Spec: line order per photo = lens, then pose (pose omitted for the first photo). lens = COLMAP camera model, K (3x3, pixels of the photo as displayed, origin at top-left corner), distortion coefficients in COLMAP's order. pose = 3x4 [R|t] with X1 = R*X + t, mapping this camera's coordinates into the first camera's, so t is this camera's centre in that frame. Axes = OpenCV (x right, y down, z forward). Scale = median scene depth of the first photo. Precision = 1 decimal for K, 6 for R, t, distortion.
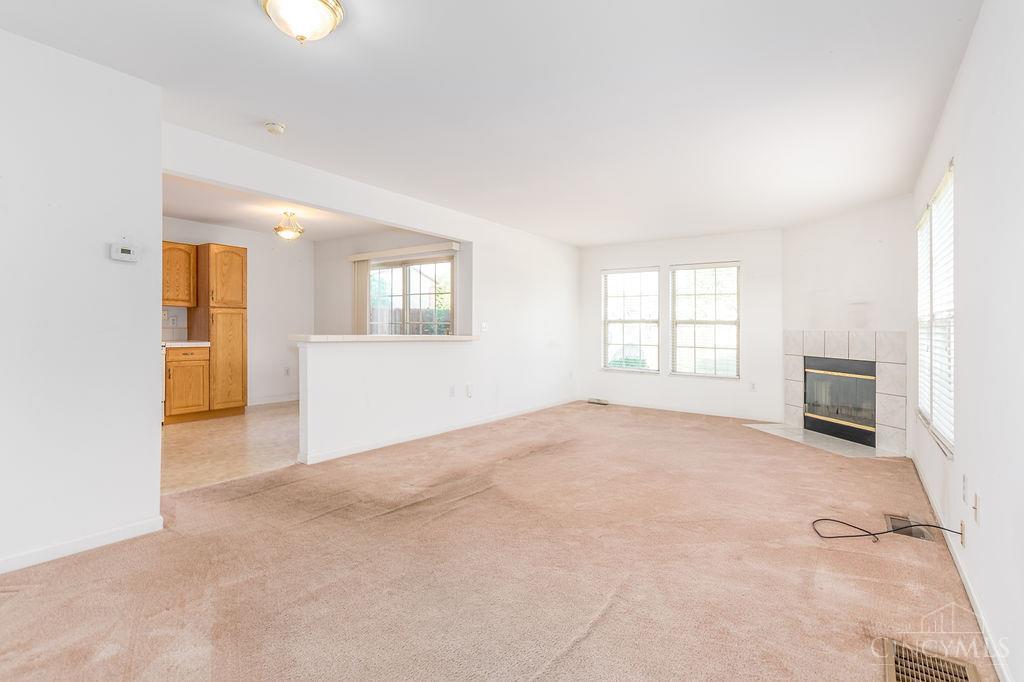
lens RADIAL K [[483.4, 0, 476.6], [0, 483.4, 336.6], [0, 0, 1]] dist [0.005333, -0.000102]
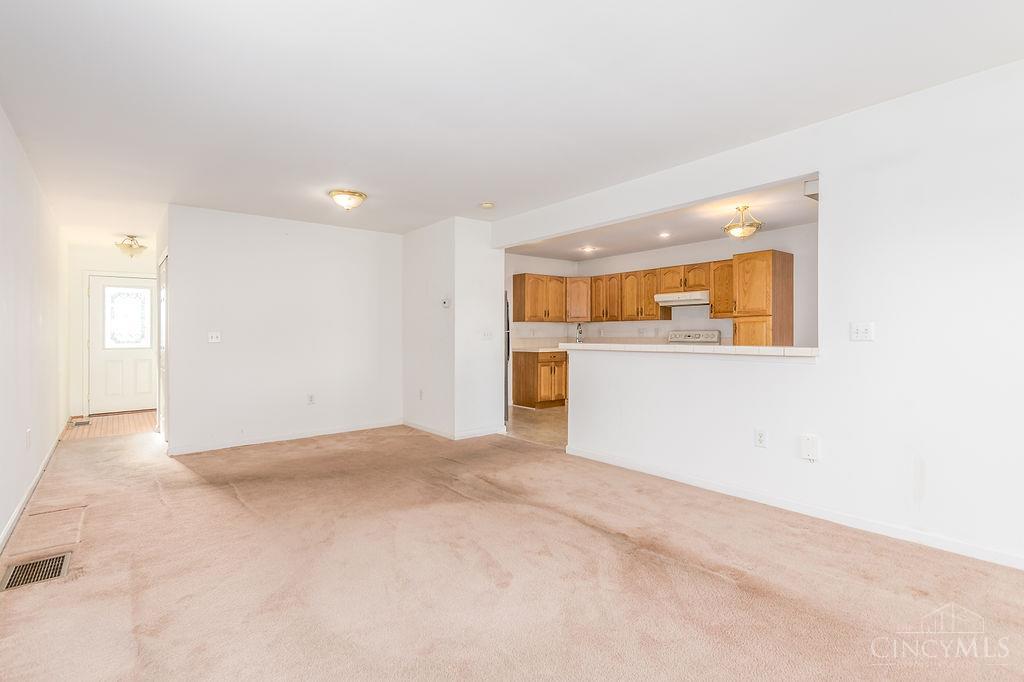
lens RADIAL K [[487.1, 0, 506.7], [0, 487.1, 332.8], [0, 0, 1]] dist [0.000207, 0.000287]
pose [[-0.230179, -0.020360, -0.972935, 0.571843], [-0.016964, 0.999713, -0.016907, -0.001236], [0.973000, 0.012613, -0.230458, 0.768972]]
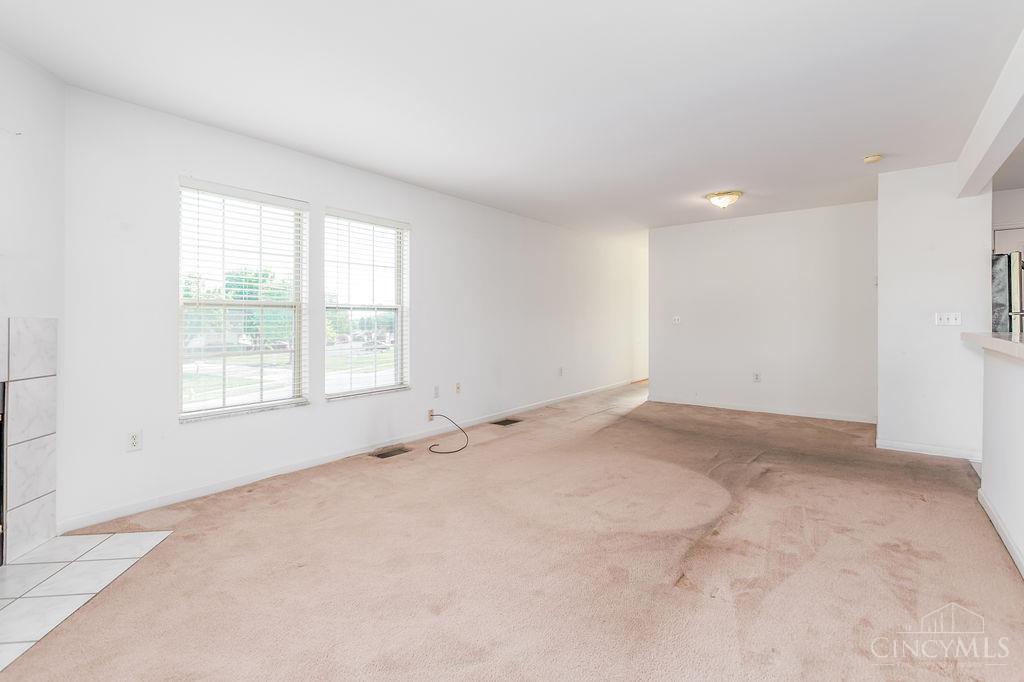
lens RADIAL K [[481.7, 0, 494.4], [0, 481.7, 320.2], [0, 0, 1]] dist [0.025660, -0.000882]
pose [[-0.999964, -0.006537, 0.005427, 0.281424], [-0.006459, 0.999876, 0.014380, -0.015503], [-0.005520, 0.014345, -0.999882, 1.218987]]
